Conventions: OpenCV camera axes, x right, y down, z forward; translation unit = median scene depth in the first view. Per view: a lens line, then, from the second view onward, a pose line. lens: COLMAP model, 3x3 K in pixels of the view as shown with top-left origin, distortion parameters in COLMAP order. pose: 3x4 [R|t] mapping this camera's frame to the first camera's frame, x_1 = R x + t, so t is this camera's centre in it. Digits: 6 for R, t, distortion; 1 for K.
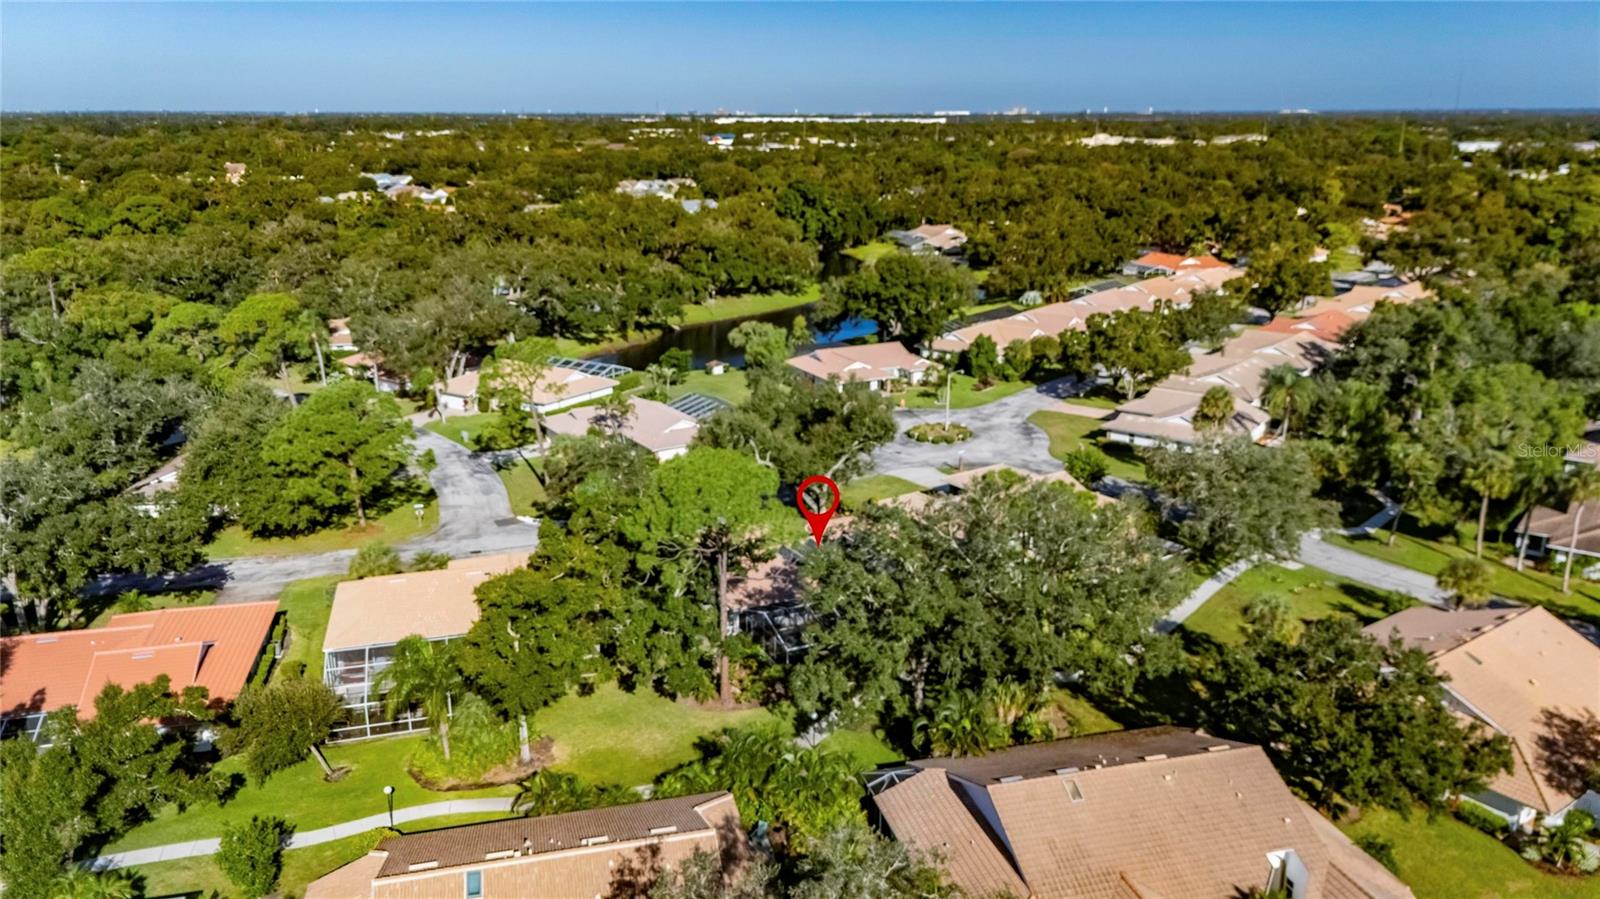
lens RADIAL K [[1184.2, 0, 801.2], [0, 1184.2, 439.0], [0, 0, 1]] dist [0.066452, -0.055265]
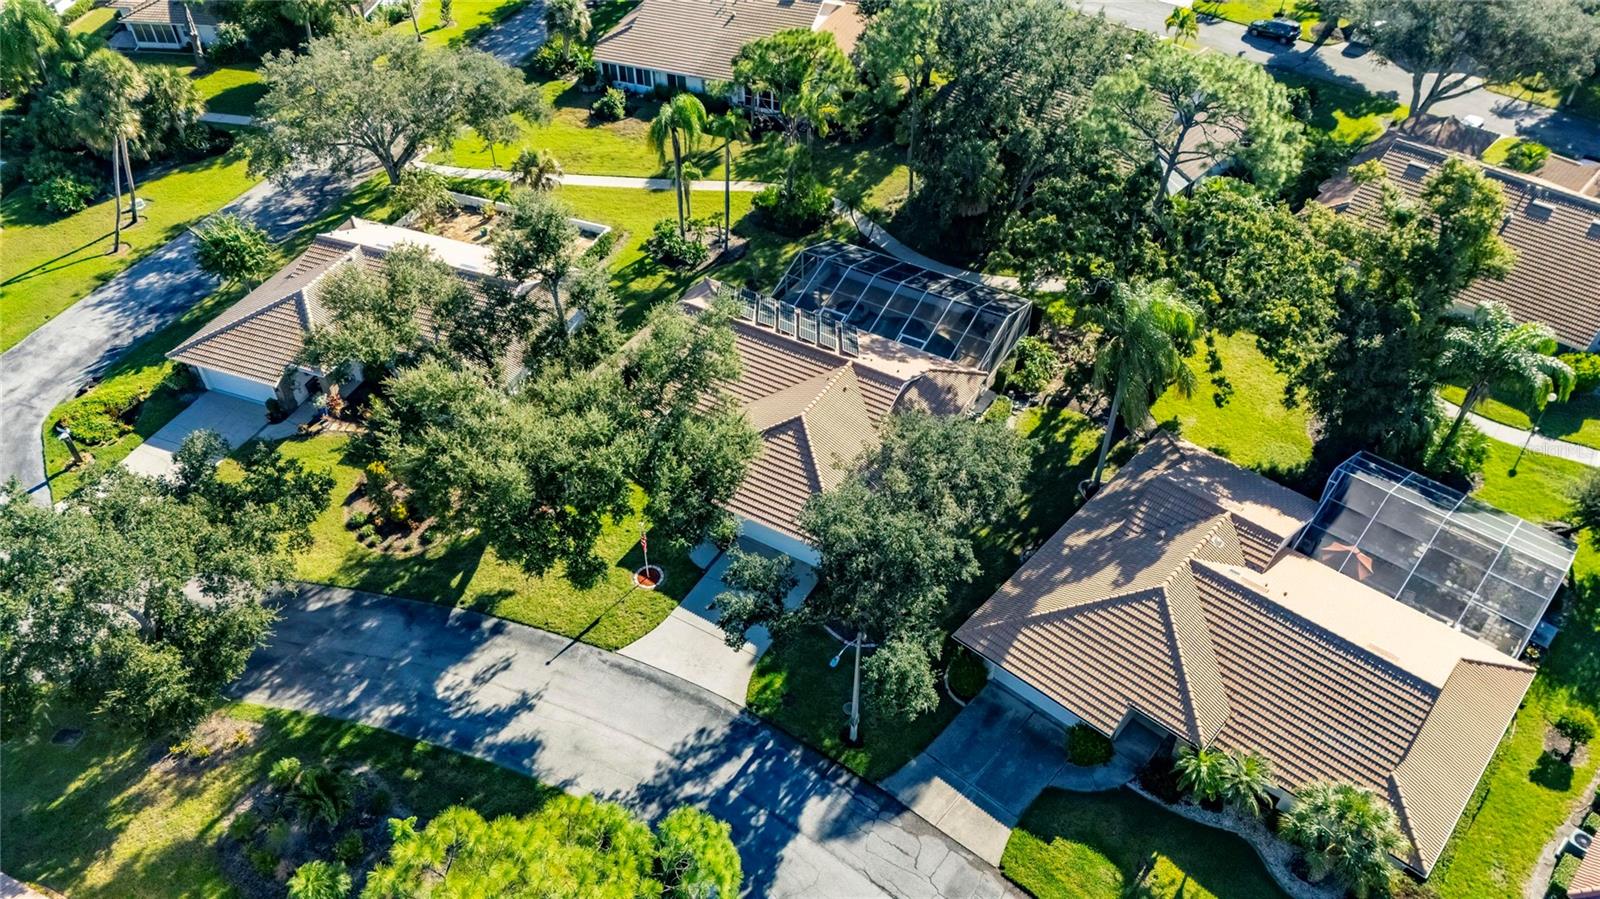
lens RADIAL K [[1173.1, 0, 800.0], [0, 1173.1, 449.5], [0, 0, 1]] dist [0.068539, -0.060143]
pose [[-0.535723, -0.554398, 0.636902, -0.309771], [0.233693, 0.627463, 0.742750, -0.253784], [-0.811412, 0.546747, -0.206588, 0.815594]]
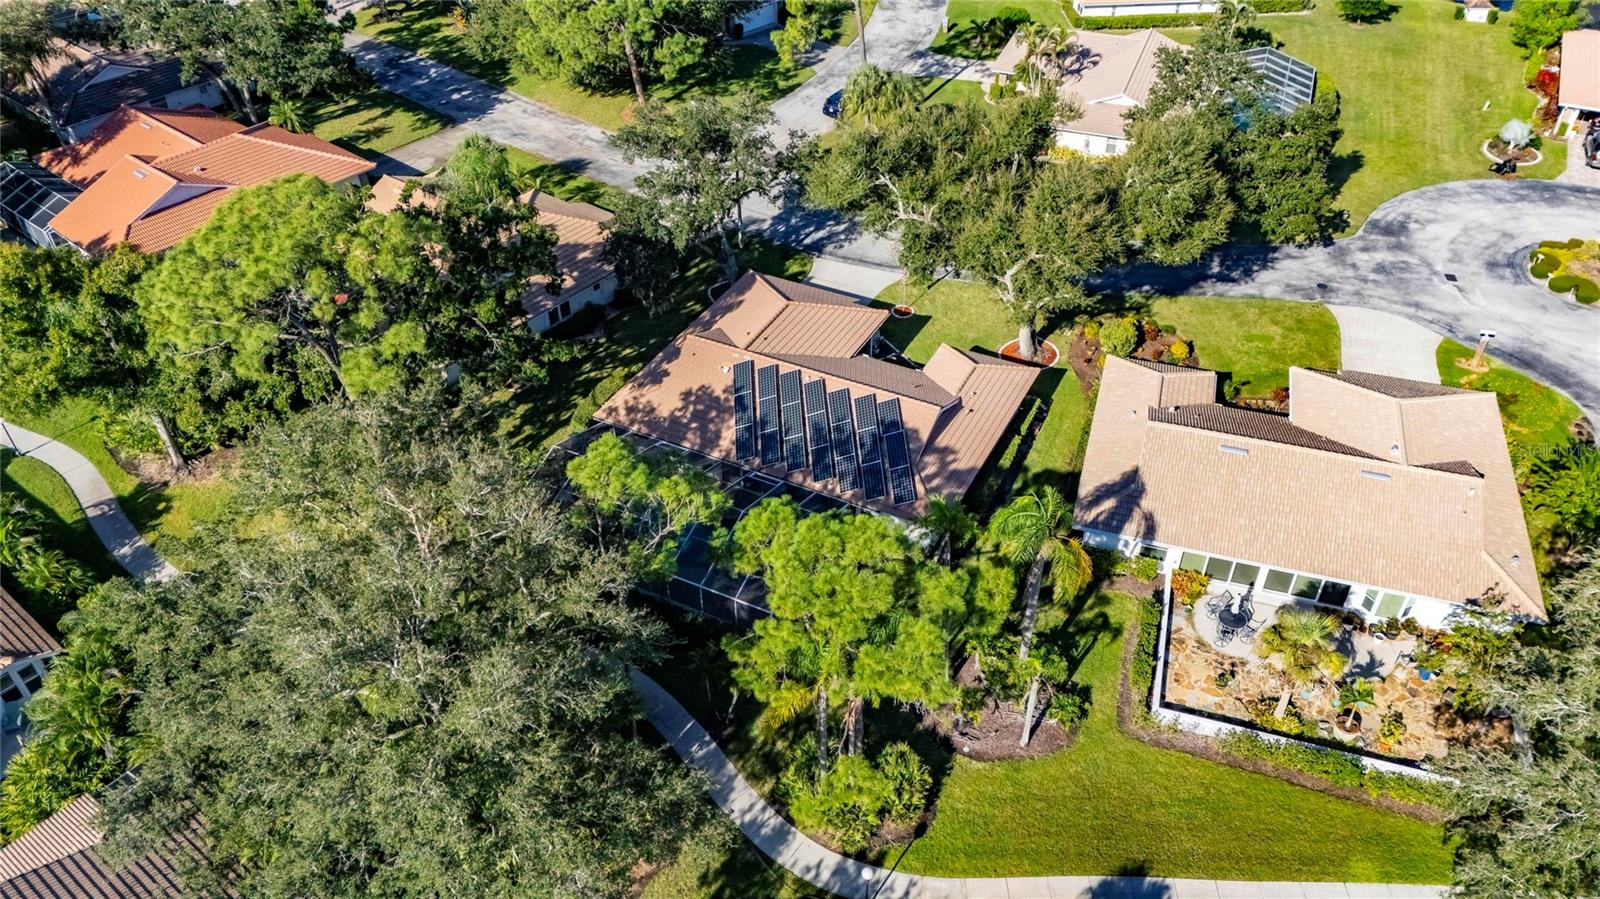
lens RADIAL K [[1173.1, 0, 800.0], [0, 1173.1, 449.5], [0, 0, 1]] dist [0.068539, -0.060143]
pose [[0.596212, 0.502854, -0.625835, 0.285687], [-0.210137, 0.850108, 0.482866, -0.121847], [0.774838, -0.156380, 0.612512, 0.434346]]
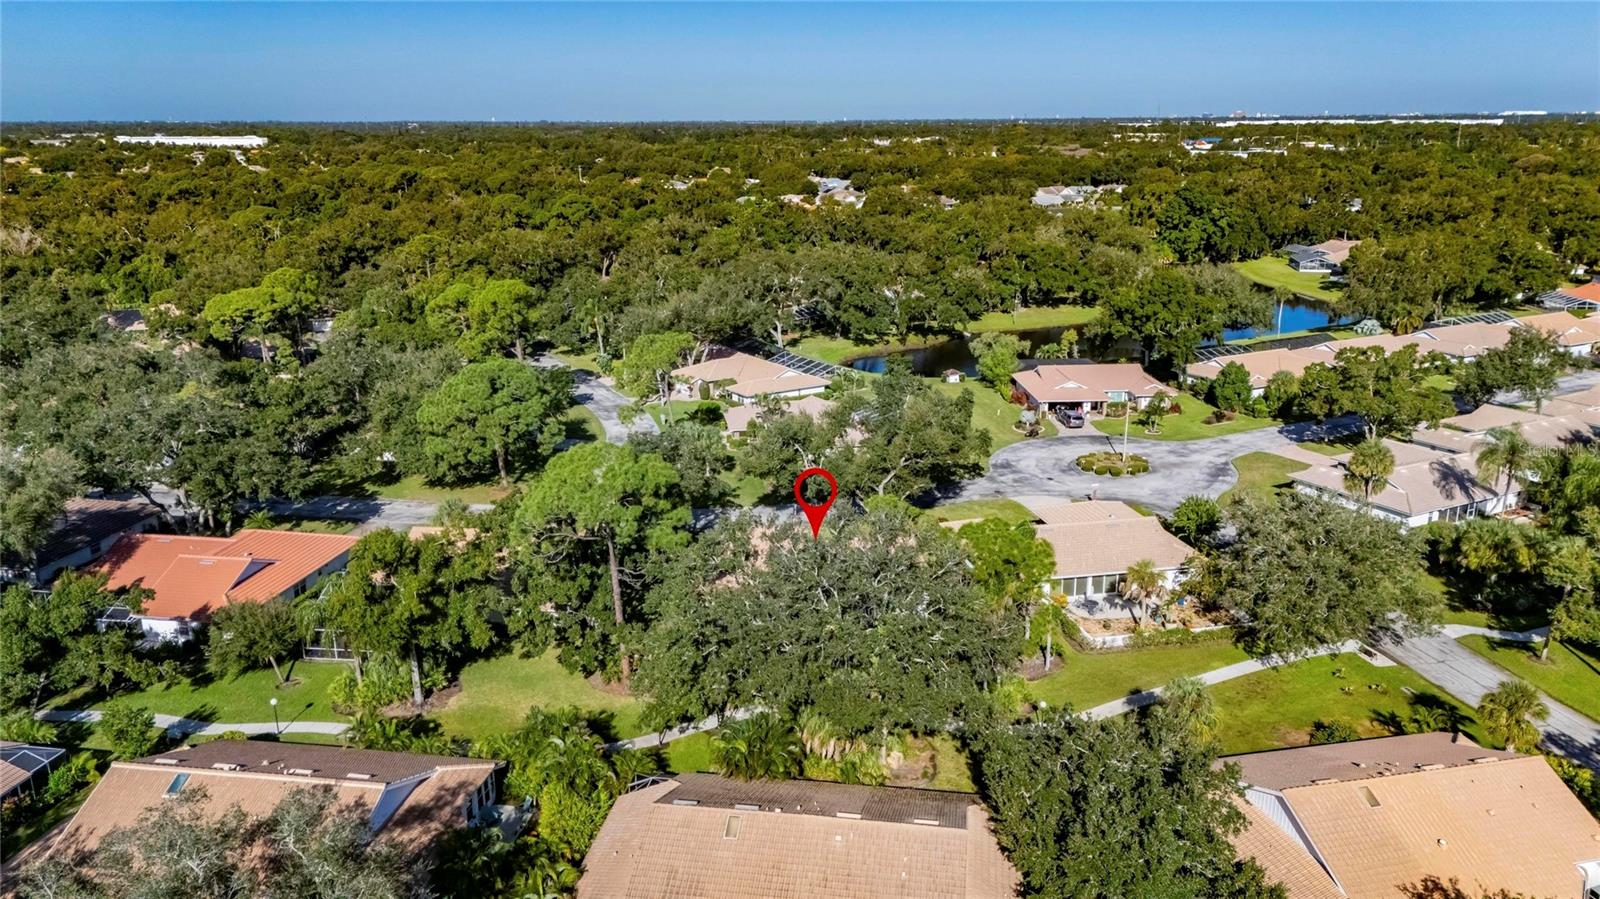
lens RADIAL K [[1173.1, 0, 800.0], [0, 1173.1, 449.5], [0, 0, 1]] dist [0.068539, -0.060143]
pose [[0.916459, 0.104586, -0.386218, 0.261570], [-0.102083, 0.994408, 0.027048, -0.016951], [0.386887, 0.014638, 0.922011, 0.059303]]
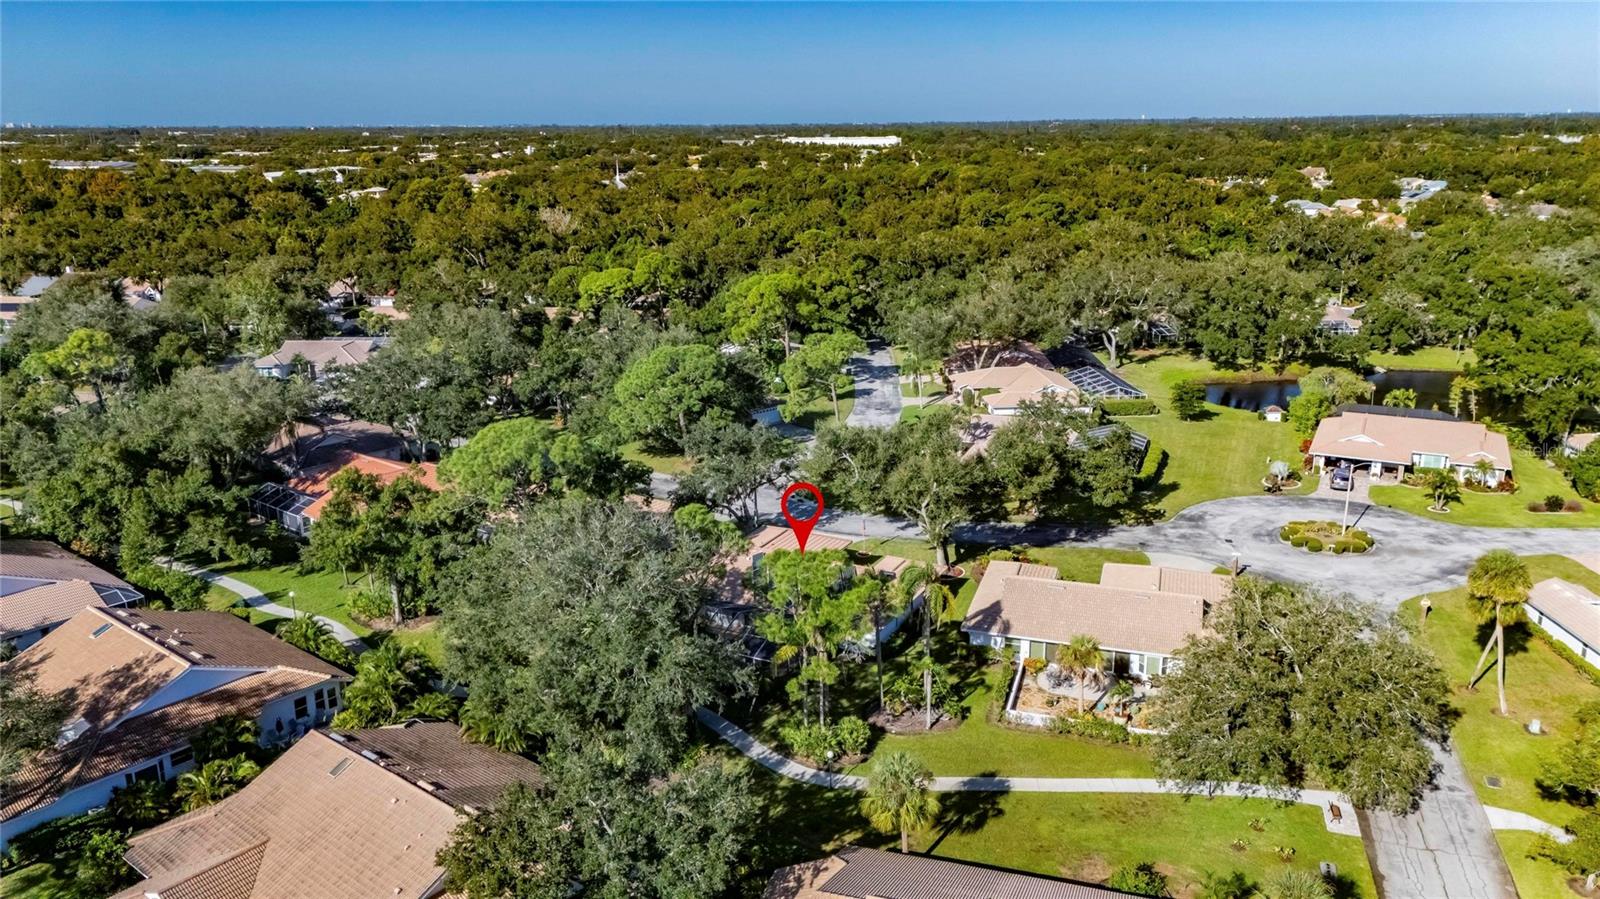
lens RADIAL K [[1173.1, 0, 800.0], [0, 1173.1, 449.5], [0, 0, 1]] dist [0.068539, -0.060143]
pose [[0.594581, 0.212861, -0.775347, 0.524325], [-0.206596, 0.972389, 0.108527, -0.076732], [0.777040, 0.095655, 0.622141, 0.270195]]
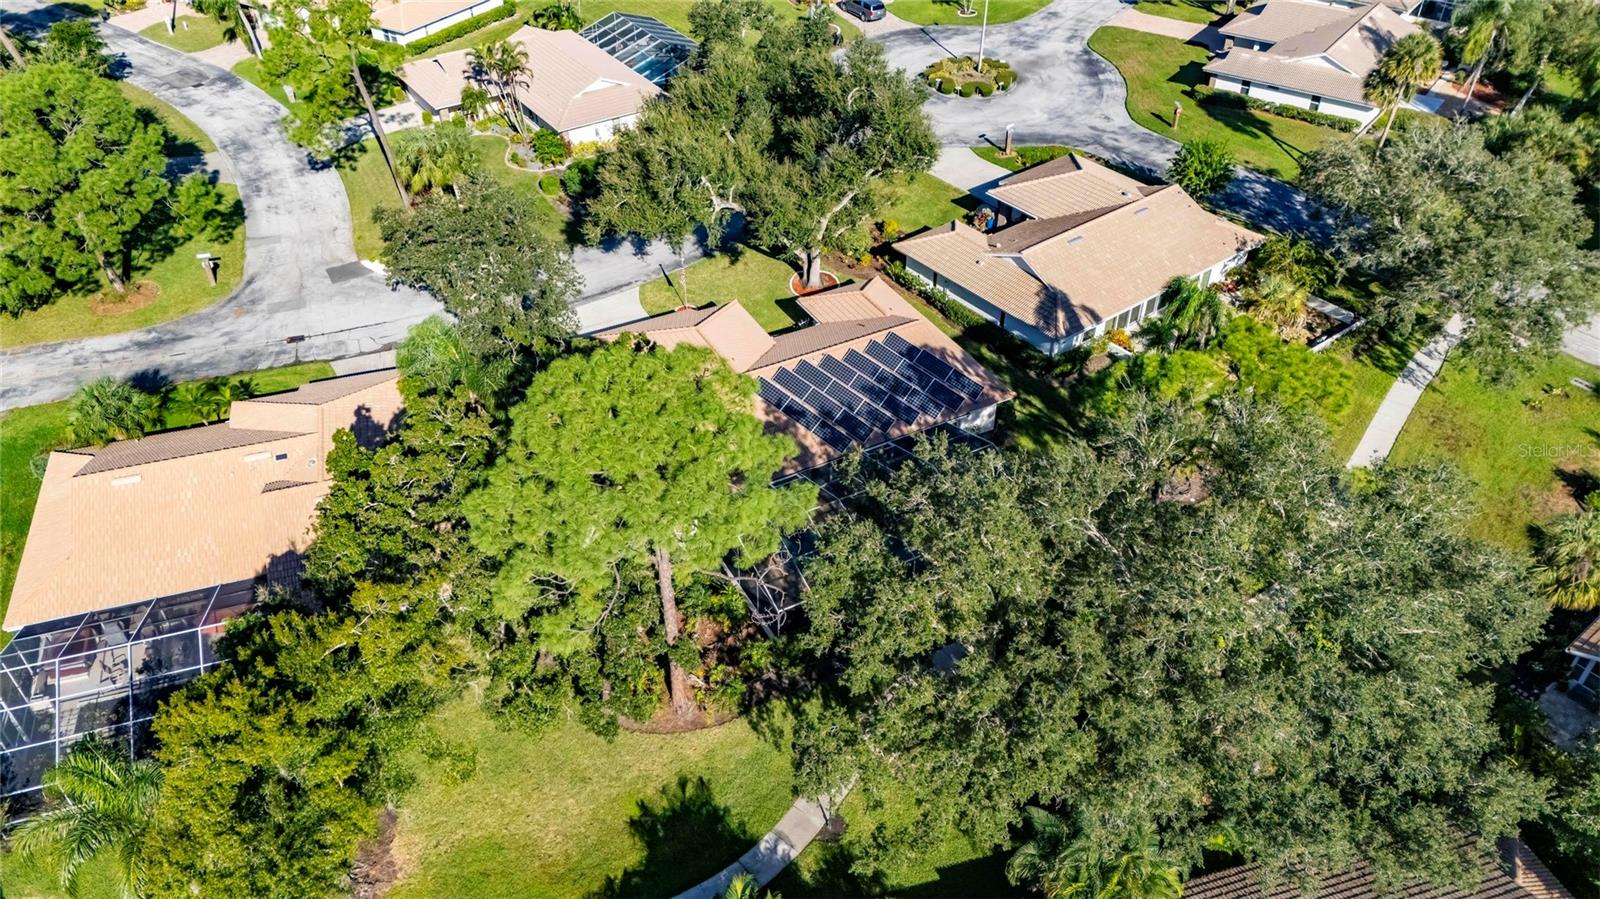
lens RADIAL K [[1184.2, 0, 801.2], [0, 1184.2, 439.0], [0, 0, 1]] dist [0.066452, -0.055265]
pose [[0.999341, -0.024986, 0.026327, -0.008234], [0.013030, 0.923949, 0.382293, -0.082816], [-0.033877, -0.381698, 0.923666, 0.278259]]
